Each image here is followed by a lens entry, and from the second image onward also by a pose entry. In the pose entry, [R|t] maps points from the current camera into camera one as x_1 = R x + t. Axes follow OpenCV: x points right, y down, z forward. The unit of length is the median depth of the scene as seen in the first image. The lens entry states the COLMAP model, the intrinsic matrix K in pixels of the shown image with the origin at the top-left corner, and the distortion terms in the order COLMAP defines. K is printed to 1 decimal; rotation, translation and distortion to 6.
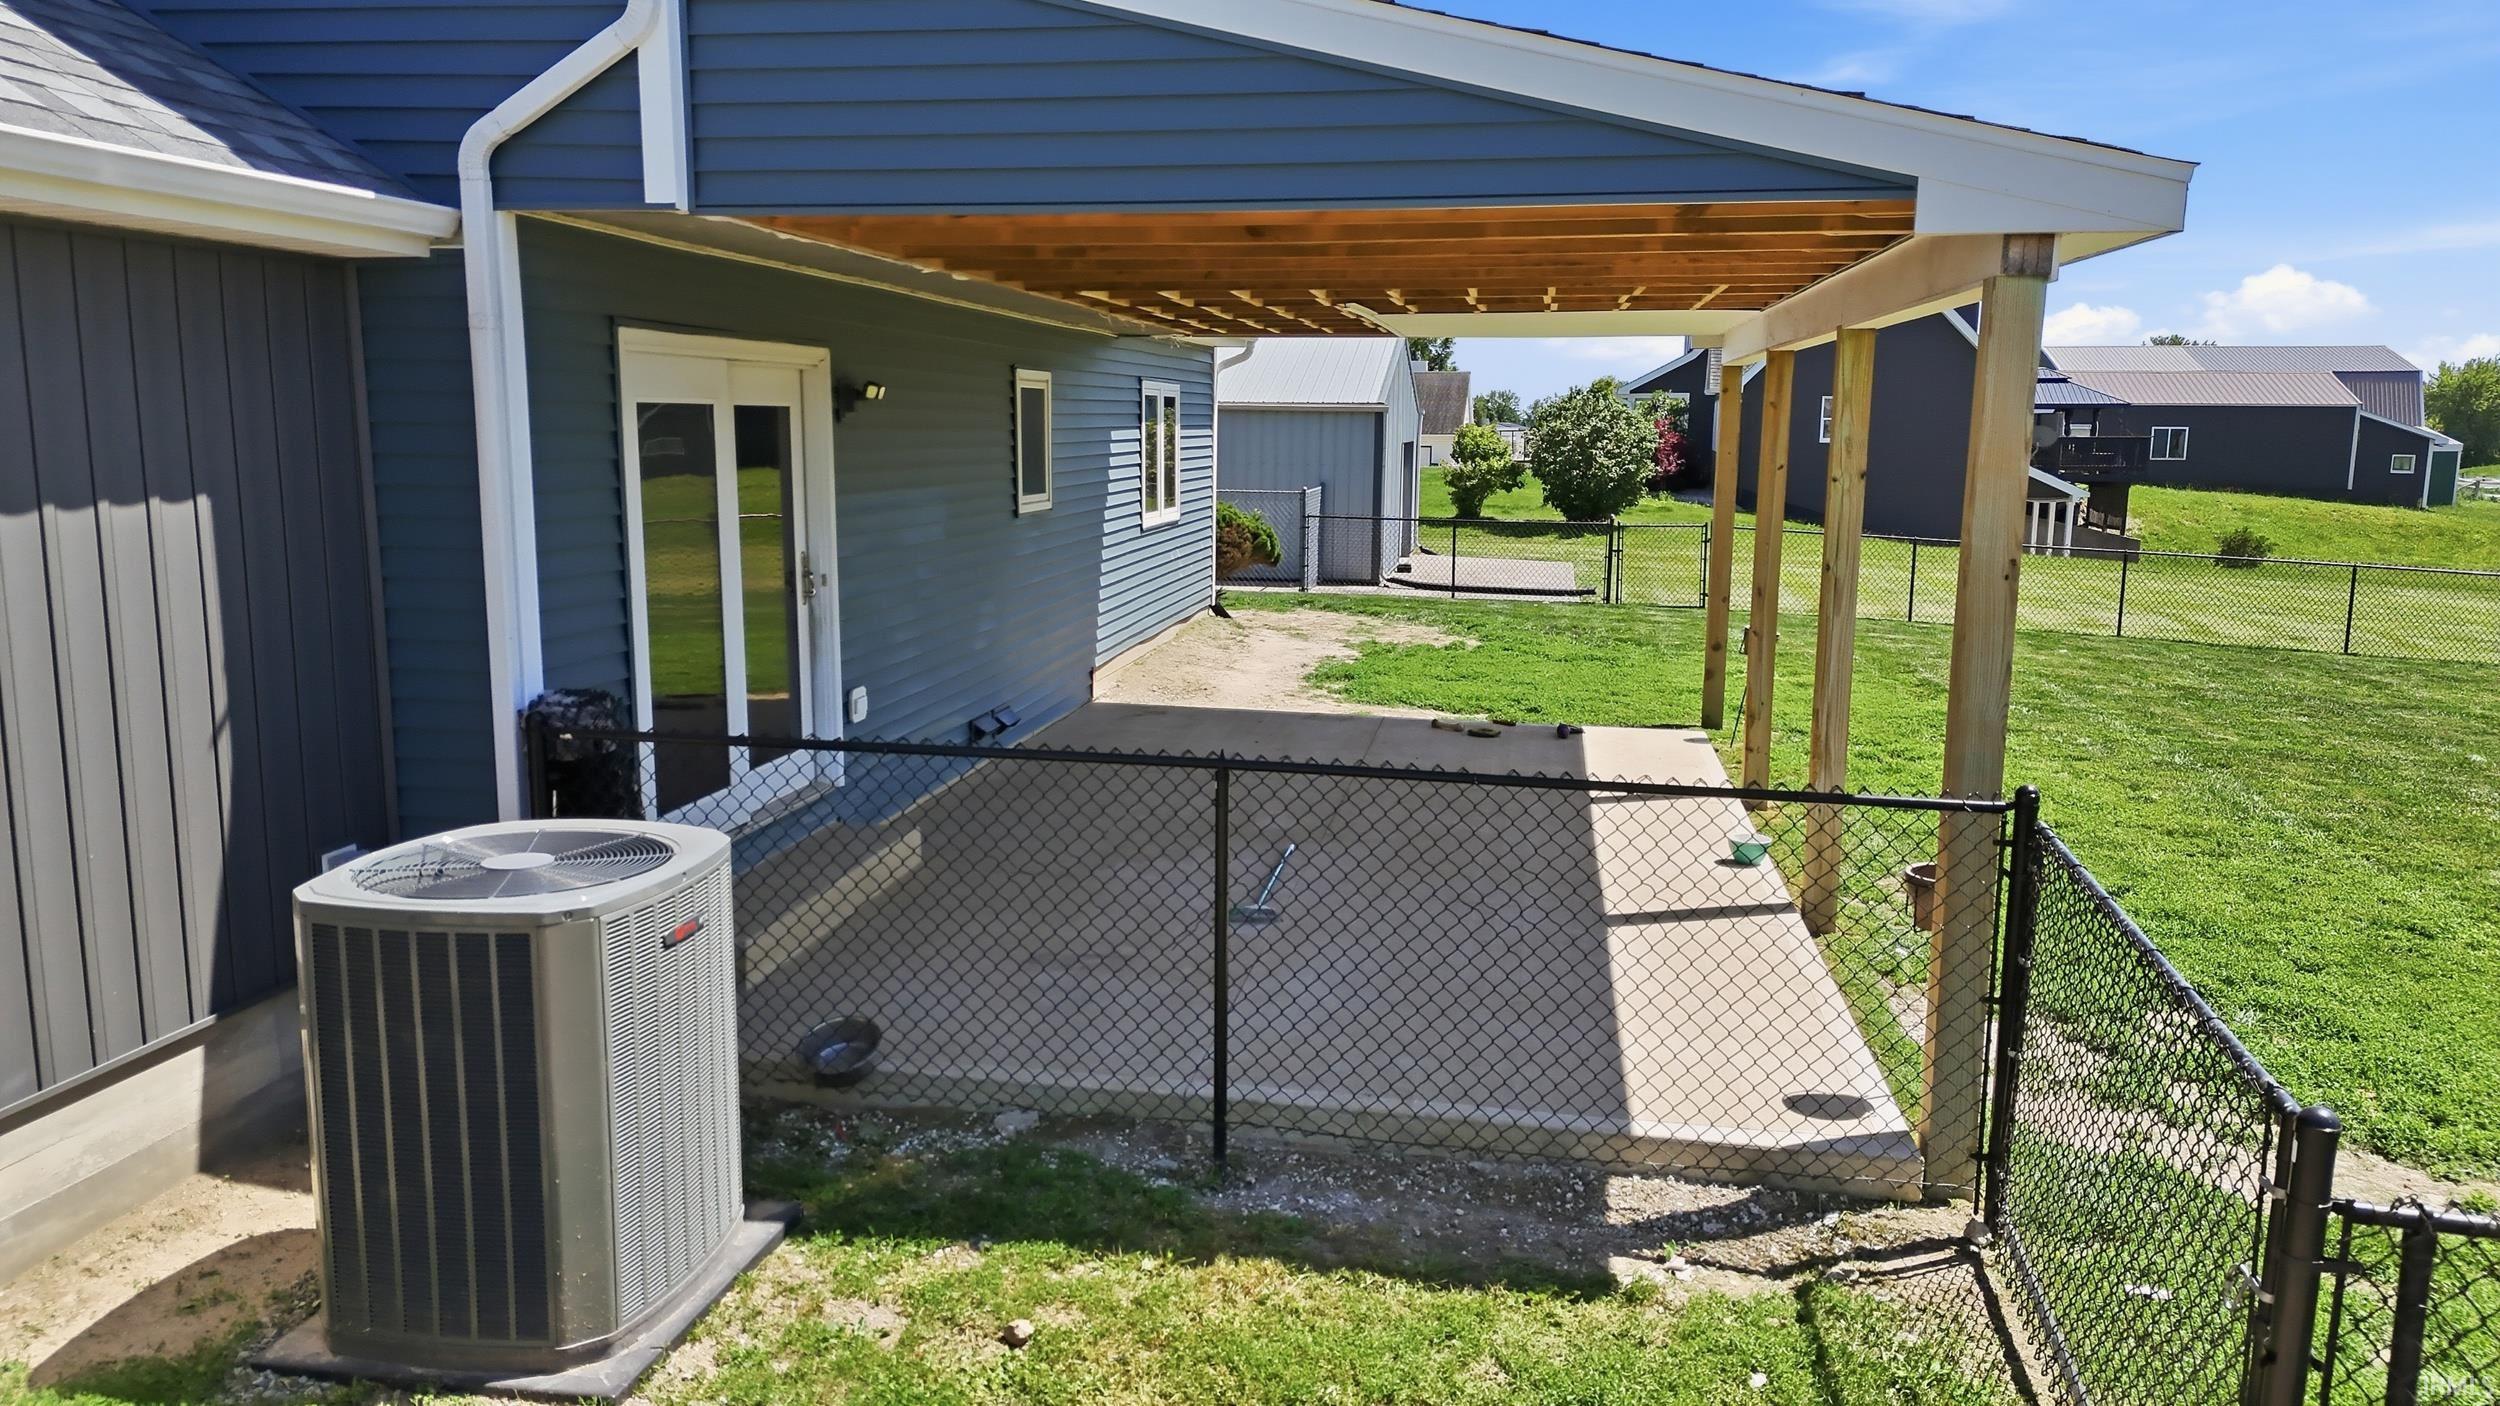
lens RADIAL K [[1748.9, 0, 1240.3], [0, 1748.9, 706.2], [0, 0, 1]] dist [0.054645, -0.032379]
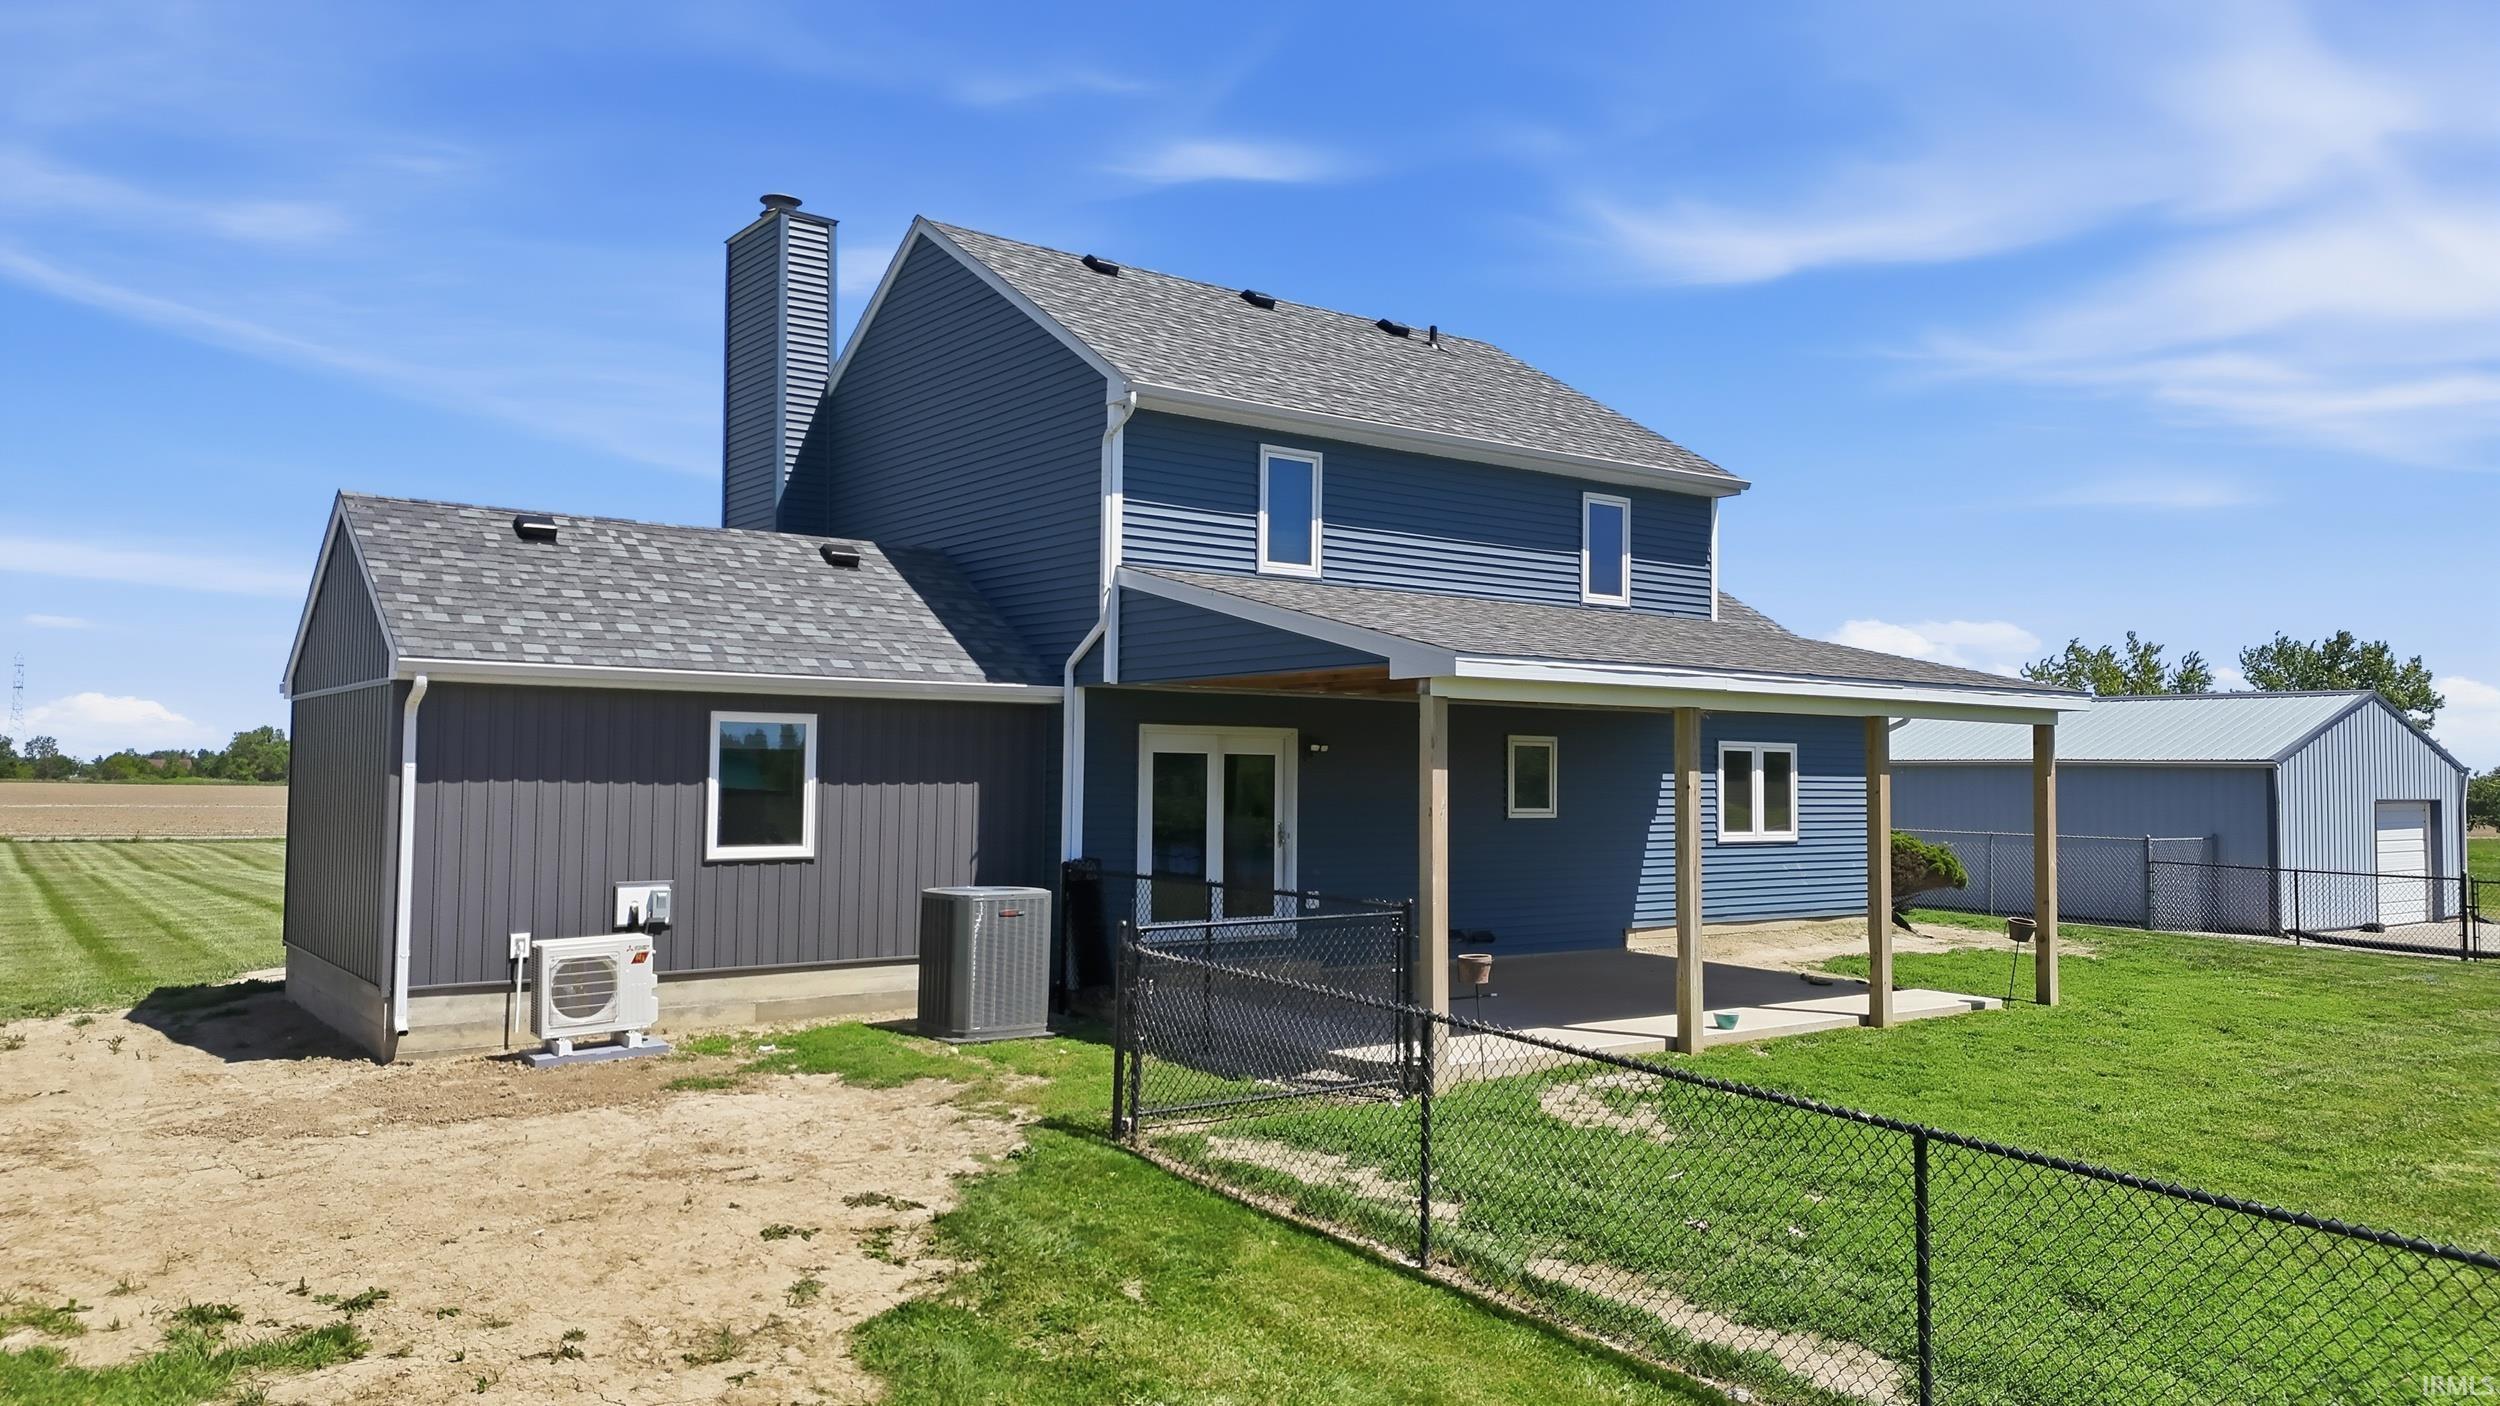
lens RADIAL K [[1748.9, 0, 1237.1], [0, 1748.9, 681.9], [0, 0, 1]] dist [0.054645, -0.032379]
pose [[0.716754, -0.041733, -0.696076, 1.541955], [-0.114500, 0.977616, -0.176515, 0.162454], [0.687861, 0.206219, 0.695932, -0.705932]]
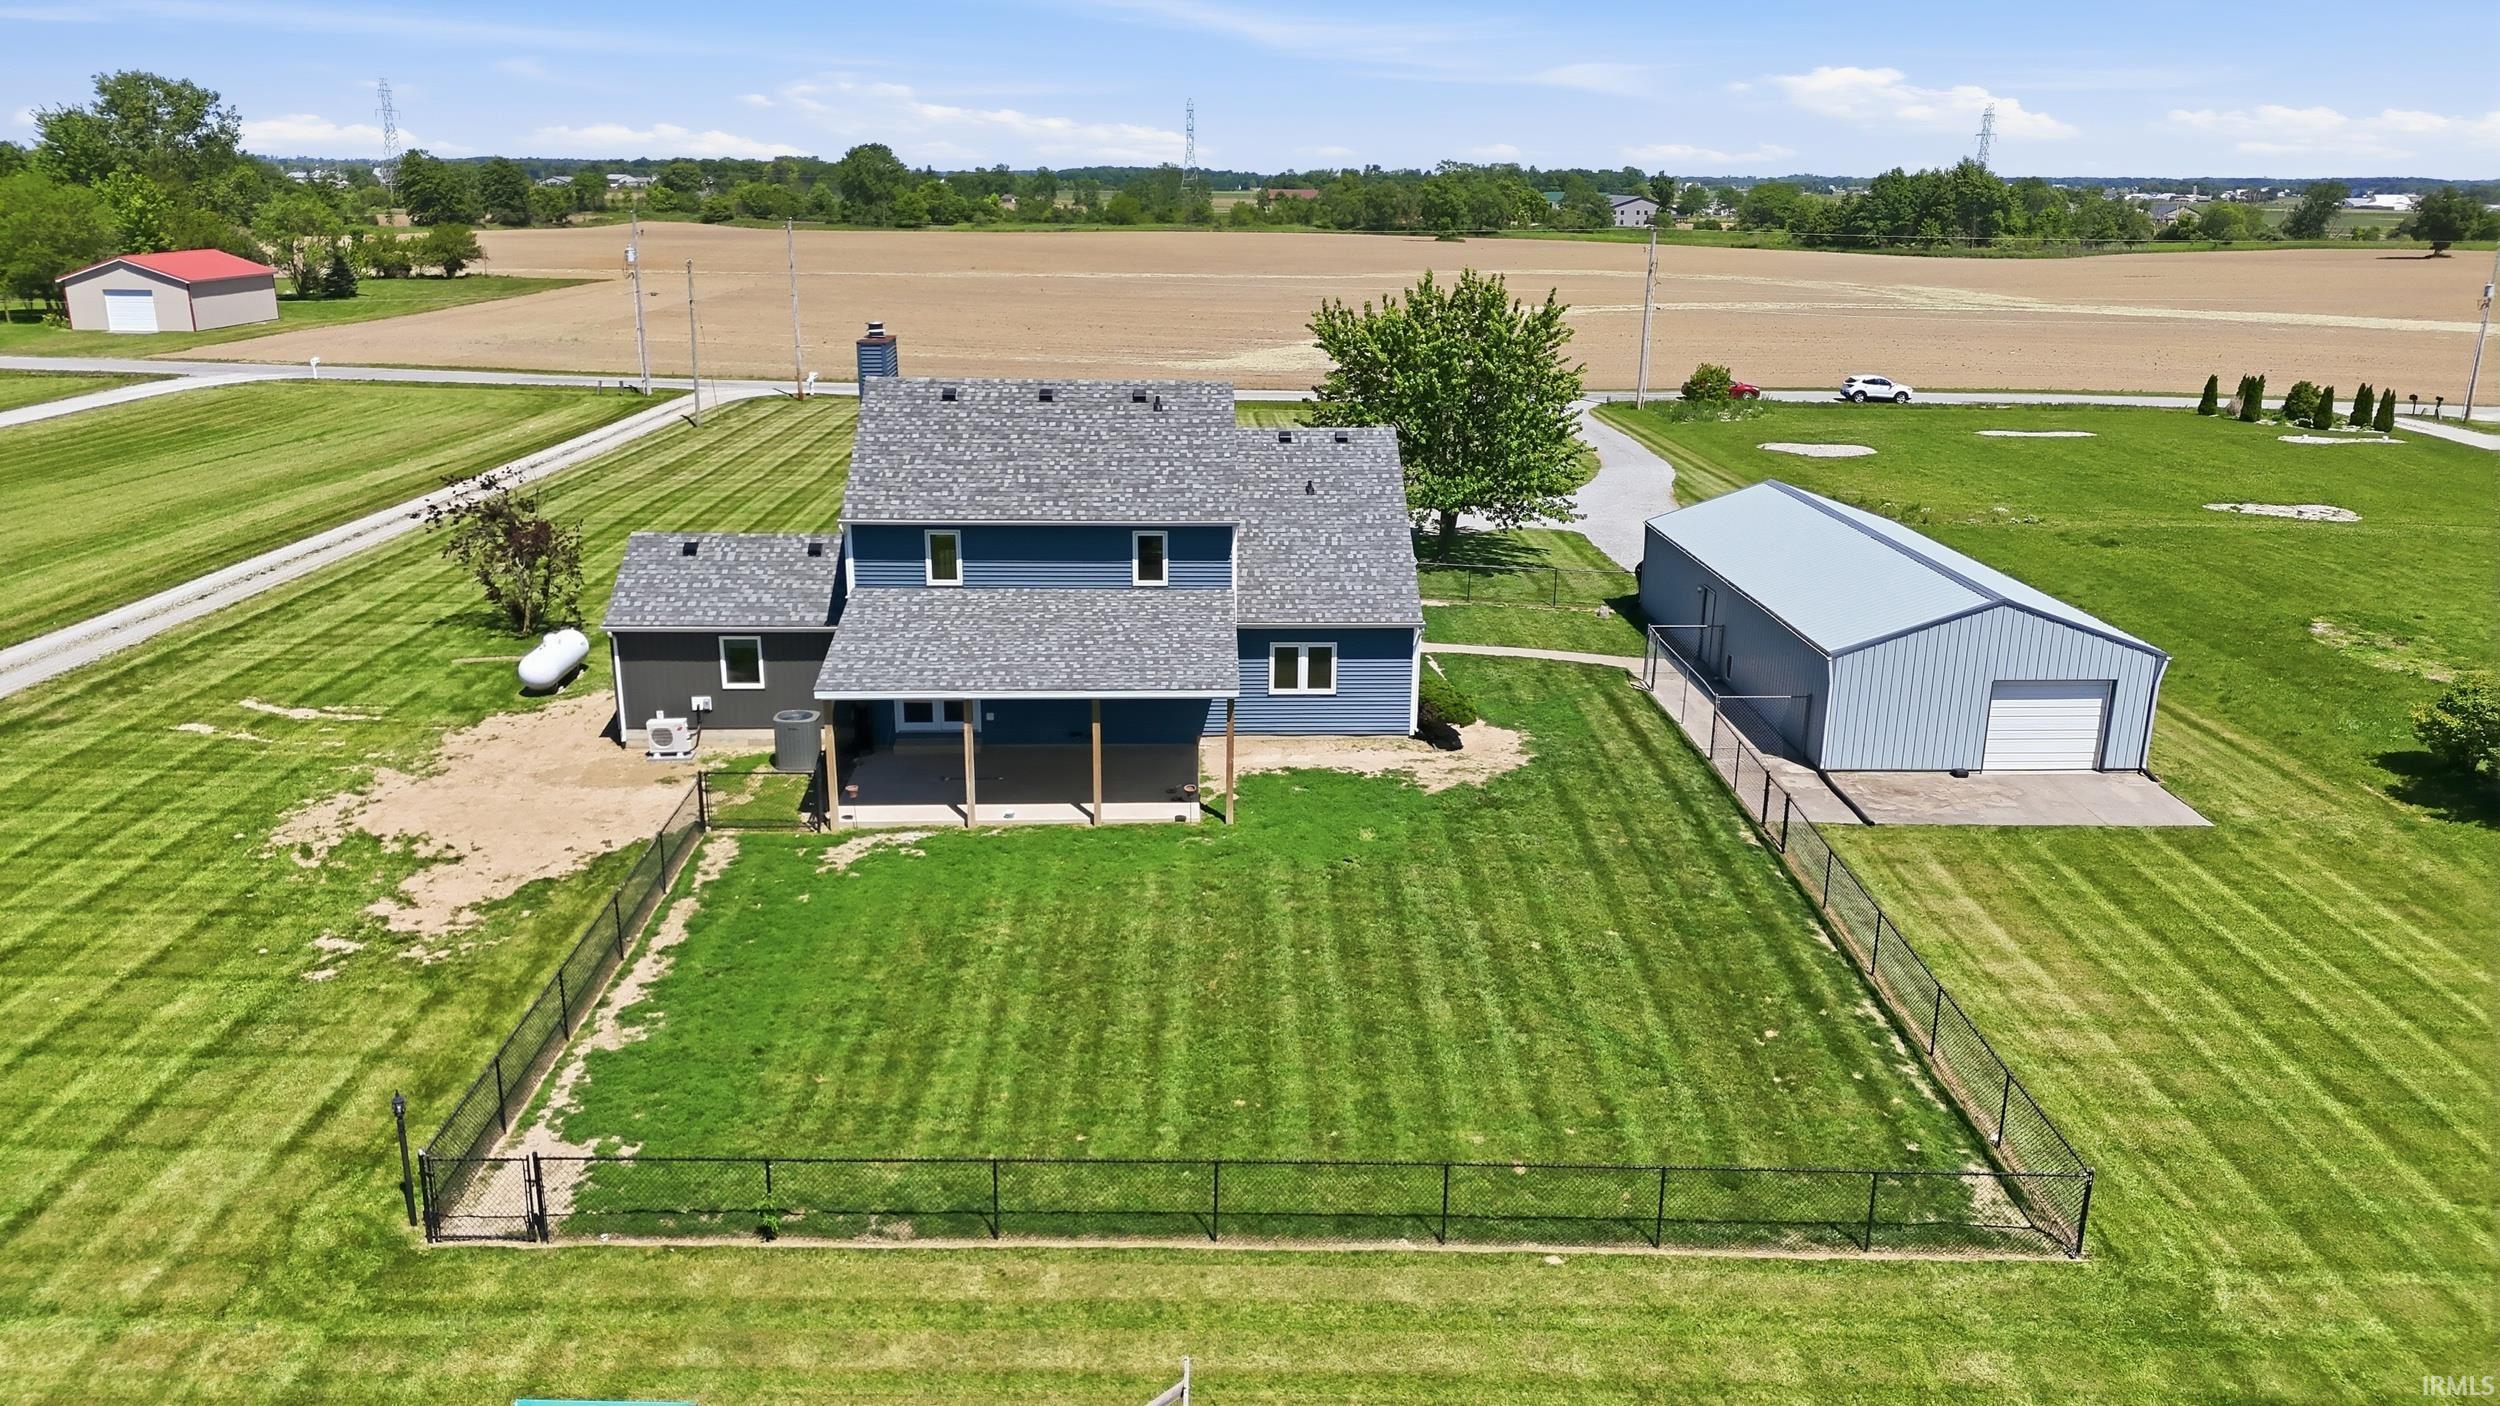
lens RADIAL K [[1748.9, 0, 1241.9], [0, 1748.9, 684.3], [0, 0, 1]] dist [0.054645, -0.032379]
pose [[0.204726, 0.264125, -0.942510, 5.661605], [-0.168267, 0.958067, 0.231935, -1.681235], [0.964248, 0.111110, 0.240585, 0.710001]]
